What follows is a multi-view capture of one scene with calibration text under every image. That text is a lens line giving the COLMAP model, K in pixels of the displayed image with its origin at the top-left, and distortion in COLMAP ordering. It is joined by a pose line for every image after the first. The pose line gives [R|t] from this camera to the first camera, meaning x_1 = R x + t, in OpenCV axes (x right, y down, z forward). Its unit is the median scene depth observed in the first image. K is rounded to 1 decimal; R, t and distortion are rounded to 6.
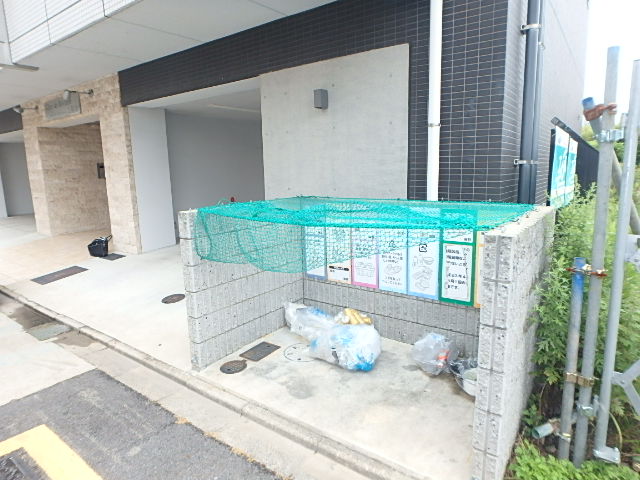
lens RADIAL K [[401.2, 0, 320.2], [0, 401.2, 241.1], [0, 0, 1]] dist [-0.010466, 0.000098]
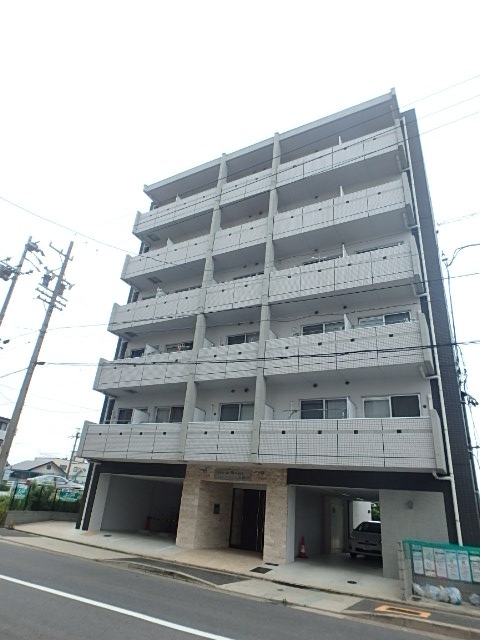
lens RADIAL K [[401.2, 0, 237.6], [0, 401.2, 319.9], [0, 0, 1]] dist [-0.010466, 0.000098]
pose [[0.979748, 0.173102, 0.100646, -1.944098], [-0.082095, 0.805713, -0.586590, 0.419621], [-0.182631, 0.566448, 0.803606, -2.086771]]
